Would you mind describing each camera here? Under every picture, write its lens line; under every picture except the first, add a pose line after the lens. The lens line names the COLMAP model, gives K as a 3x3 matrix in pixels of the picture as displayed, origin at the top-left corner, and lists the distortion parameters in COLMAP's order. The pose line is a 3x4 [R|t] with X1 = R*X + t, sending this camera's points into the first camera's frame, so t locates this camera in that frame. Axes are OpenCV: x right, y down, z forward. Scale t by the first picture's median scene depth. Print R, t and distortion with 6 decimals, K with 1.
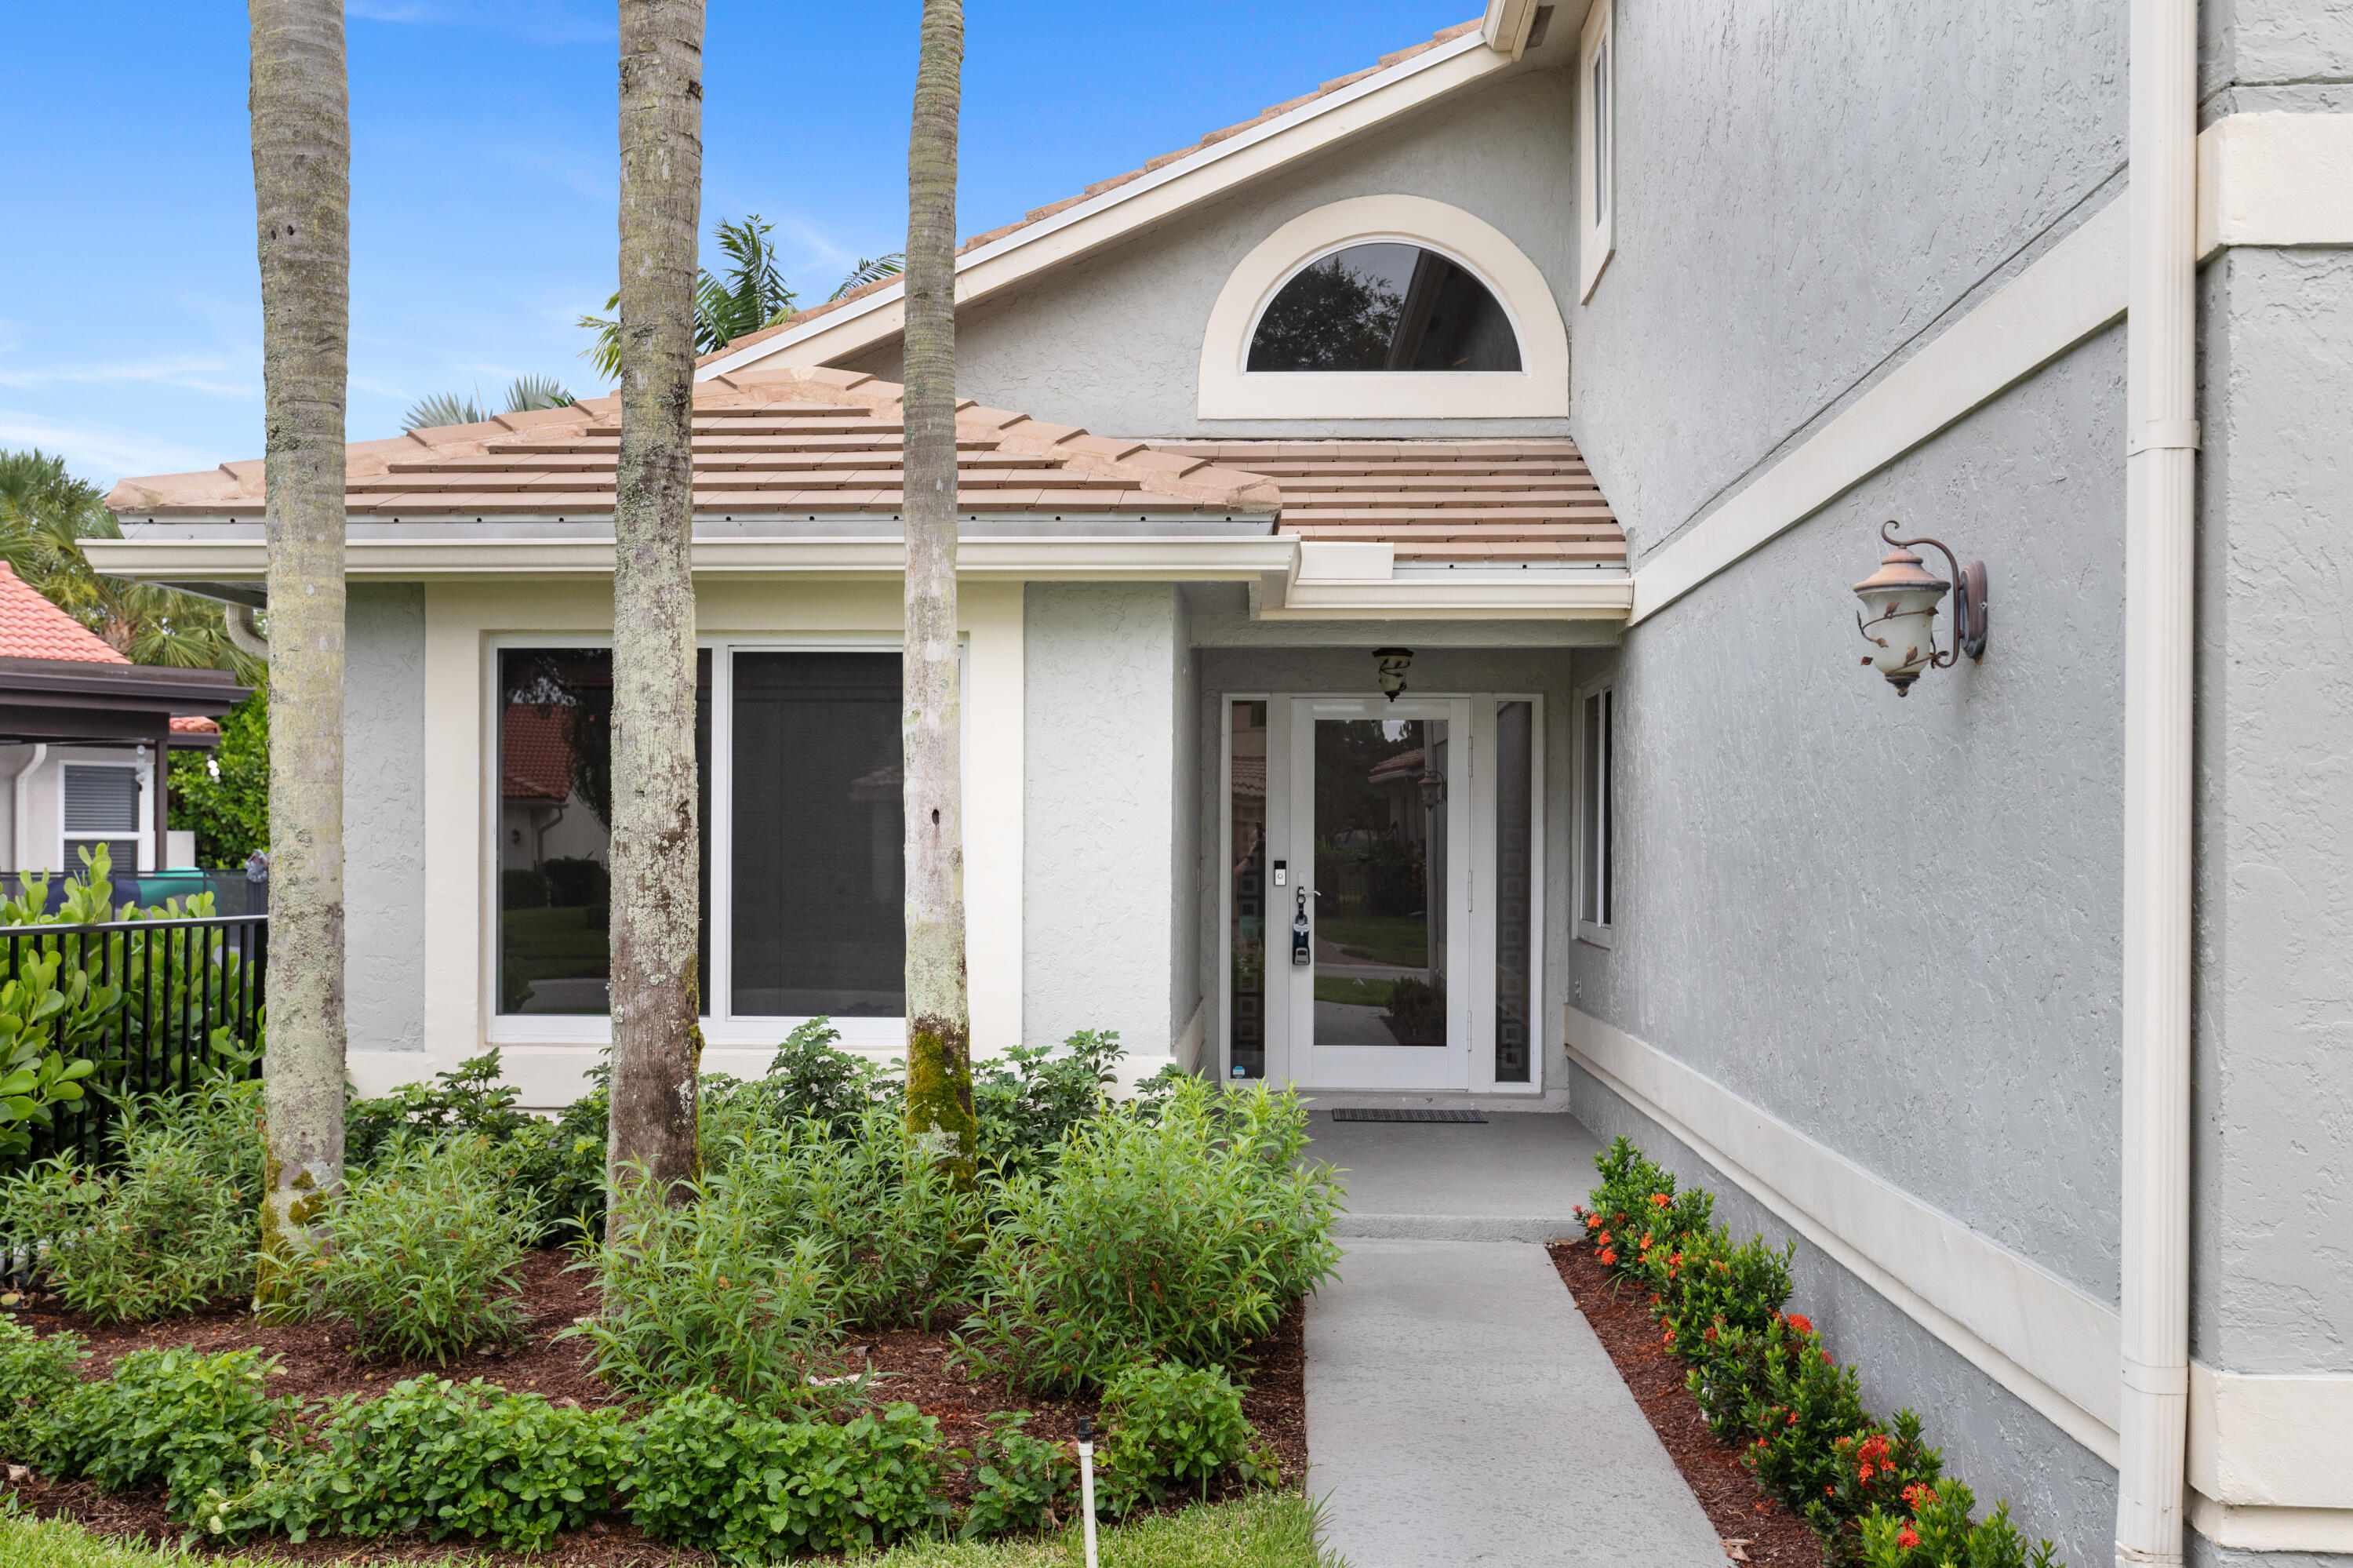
lens RADIAL K [[2380.8, 0, 1178.5], [0, 2380.8, 788.4], [0, 0, 1]] dist [-0.008942, 0.000000]
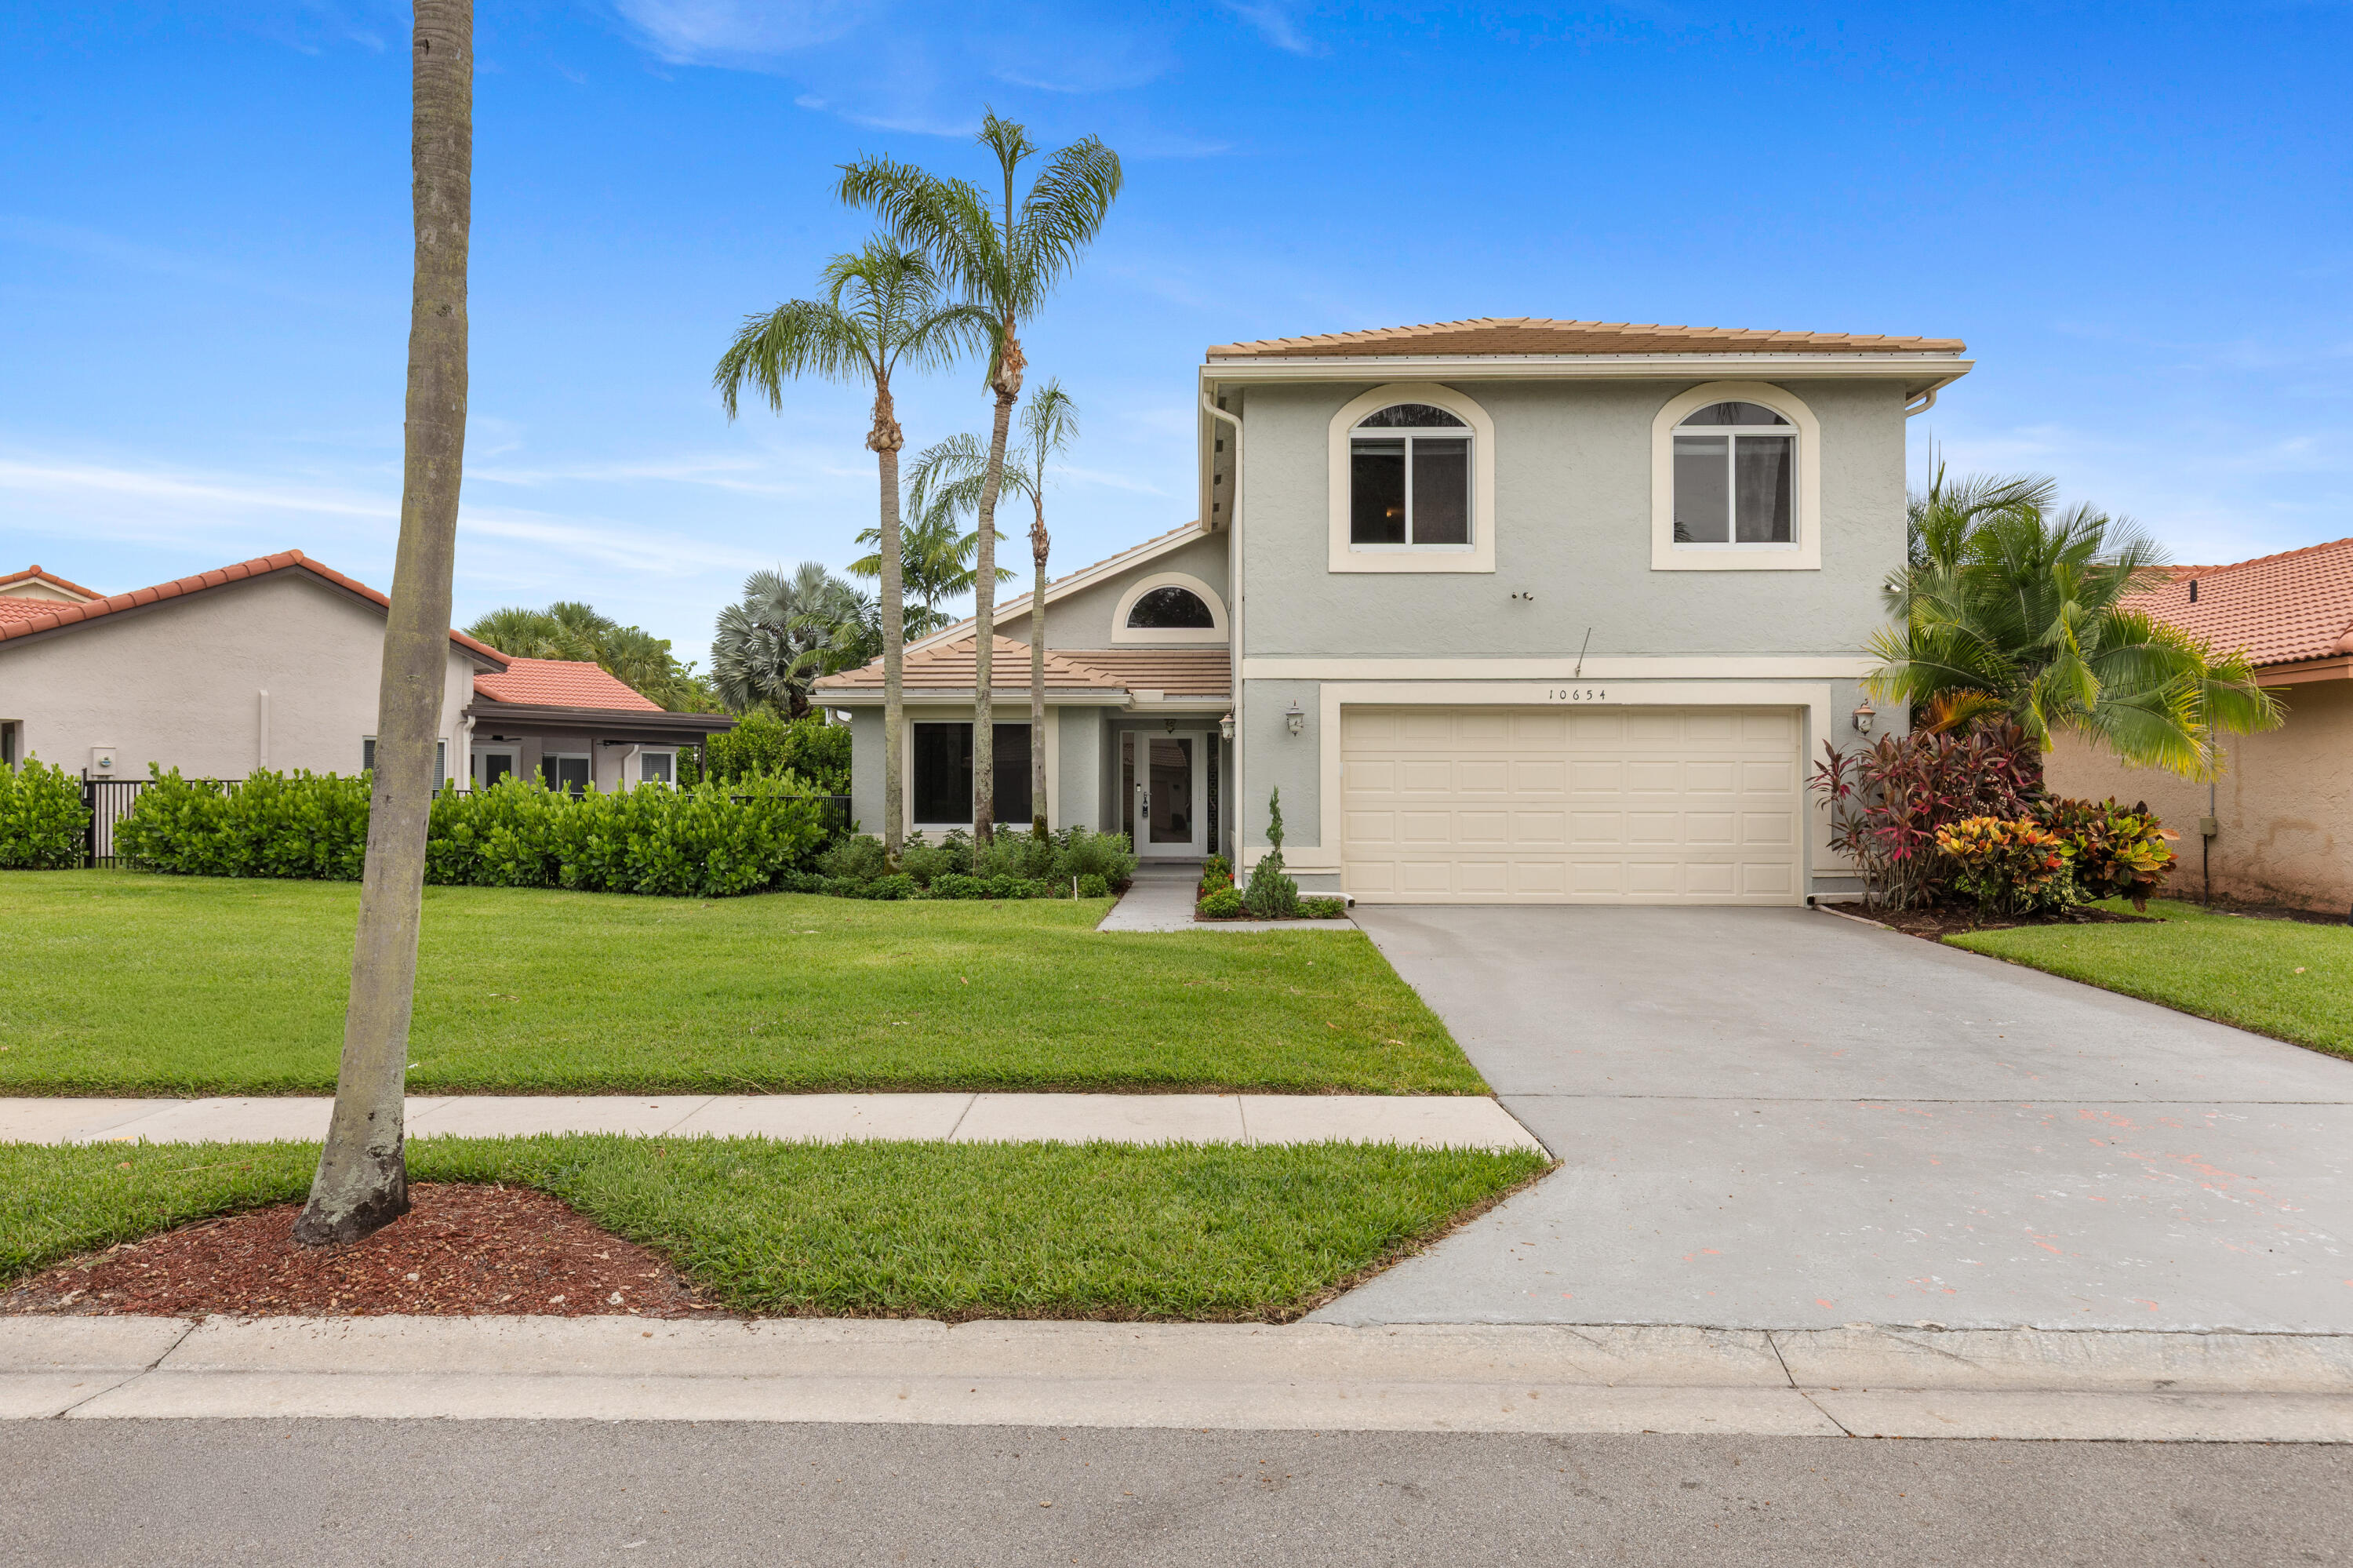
lens RADIAL K [[1390.3, 0, 1176.2], [0, 1390.3, 764.3], [0, 0, 1]] dist [0.004464, 0.000387]
pose [[0.999573, -0.005298, 0.028740, 0.048655], [0.005226, 0.999983, 0.002576, 0.000369], [-0.028753, -0.002424, 0.999584, -1.045485]]
